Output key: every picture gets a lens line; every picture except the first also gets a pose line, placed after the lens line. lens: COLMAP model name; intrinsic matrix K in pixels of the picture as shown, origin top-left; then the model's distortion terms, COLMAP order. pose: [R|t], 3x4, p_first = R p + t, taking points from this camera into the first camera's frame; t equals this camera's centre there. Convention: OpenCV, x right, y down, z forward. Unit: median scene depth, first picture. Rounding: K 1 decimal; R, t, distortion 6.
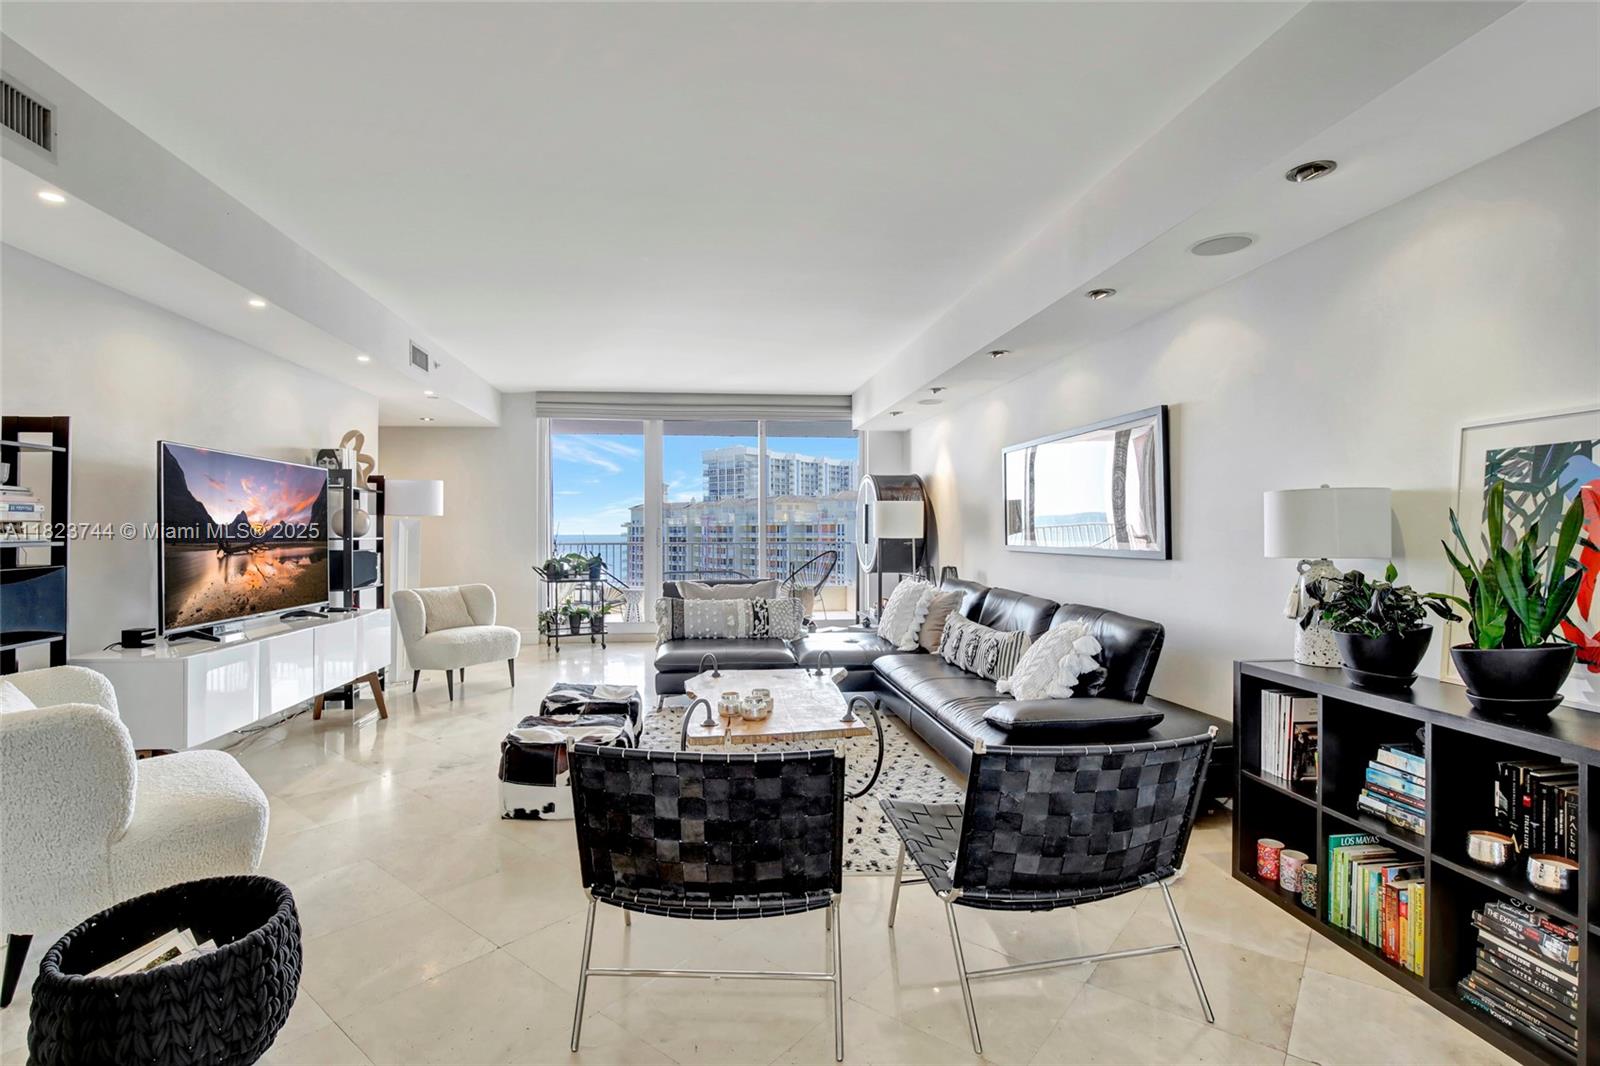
lens RADIAL K [[758.5, 0, 758.8], [0, 758.5, 529.1], [0, 0, 1]] dist [-0.030873, -0.000029]
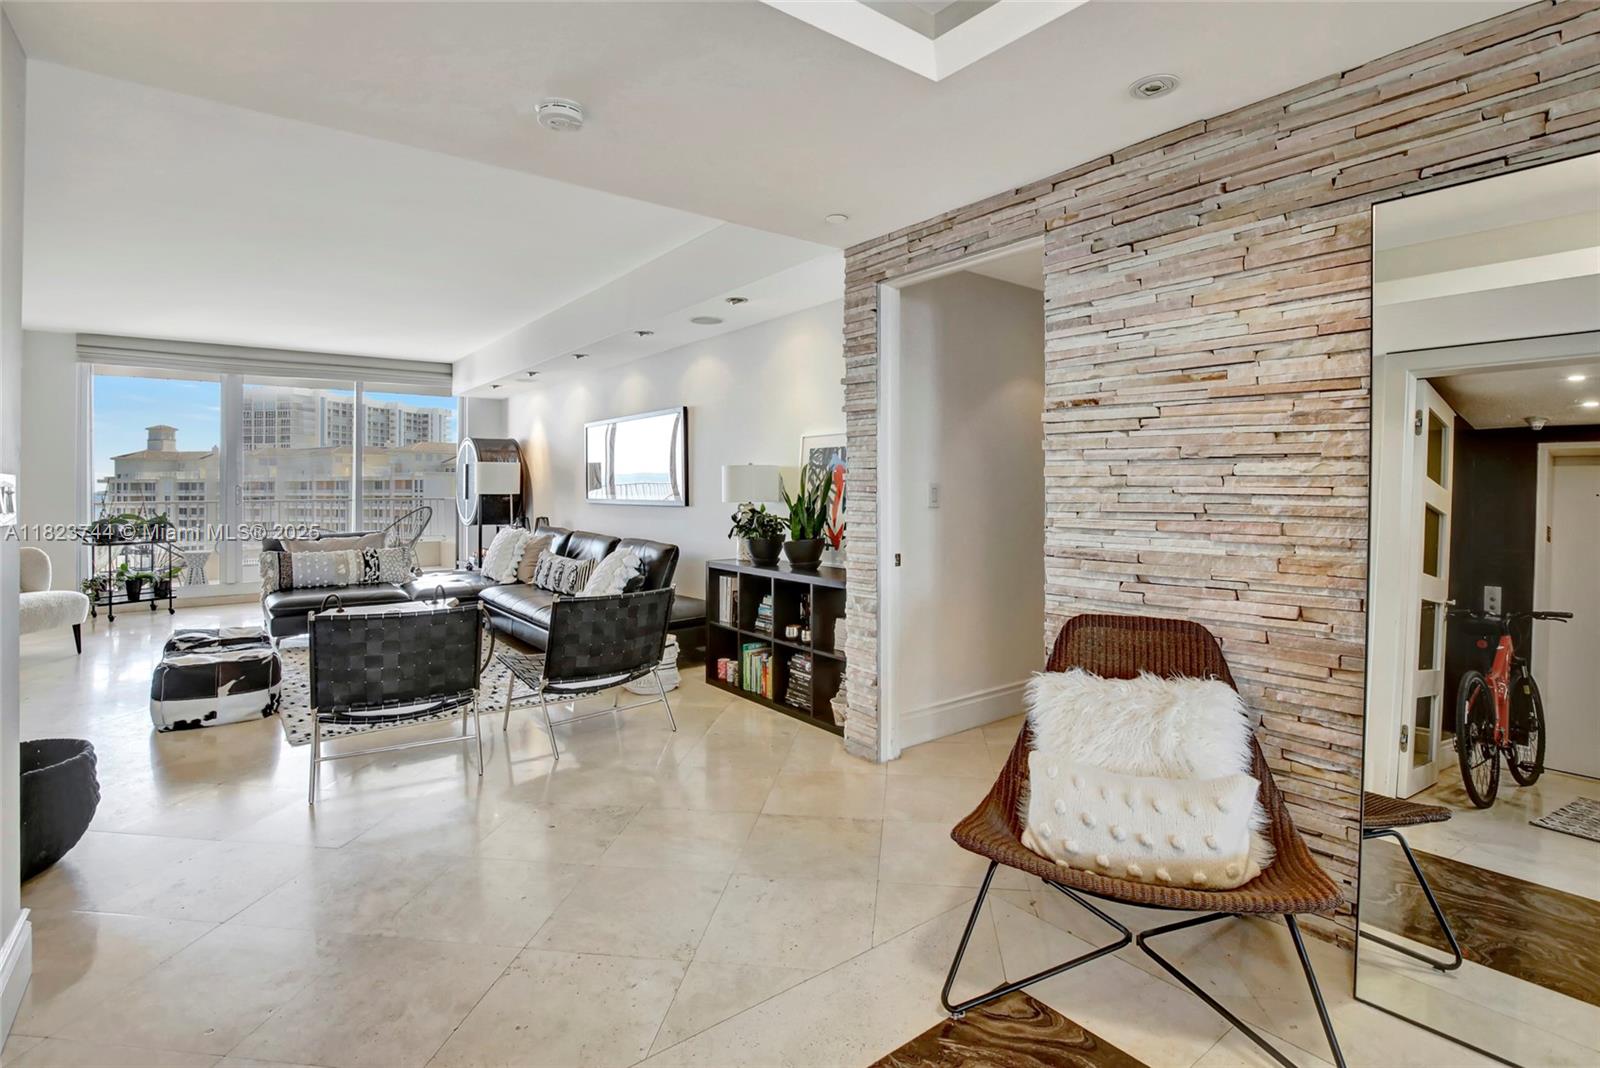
lens RADIAL K [[776.6, 0, 801.9], [0, 776.6, 471.8], [0, 0, 1]] dist [-0.001637, -0.028149]
pose [[0.843090, 0.006818, 0.537728, -0.103318], [0.002220, 0.999867, -0.016159, -0.003212], [-0.537767, 0.014818, 0.842963, -0.423942]]
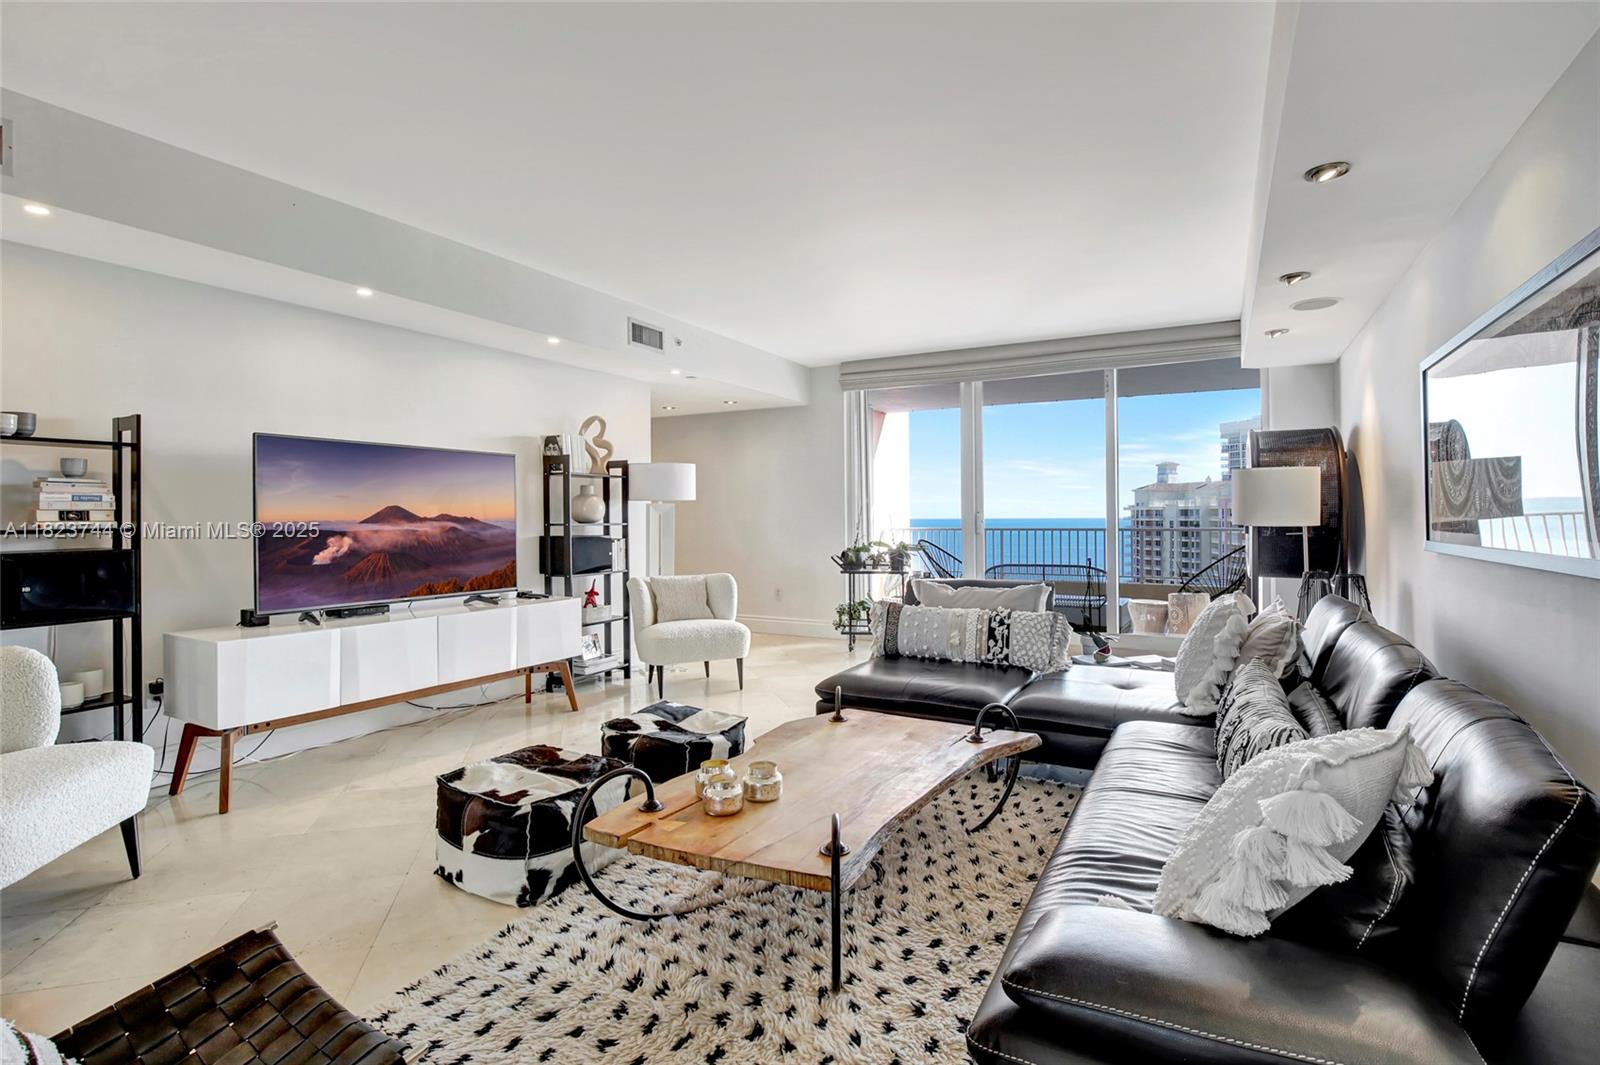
lens RADIAL K [[753.2, 0, 805.3], [0, 753.2, 518.1], [0, 0, 1]] dist [-0.029725, -0.000066]
pose [[0.833567, -0.000736, -0.552418, 0.322685], [0.004669, 0.999973, 0.005713, -0.000097], [0.552399, -0.007342, 0.833547, 0.411074]]
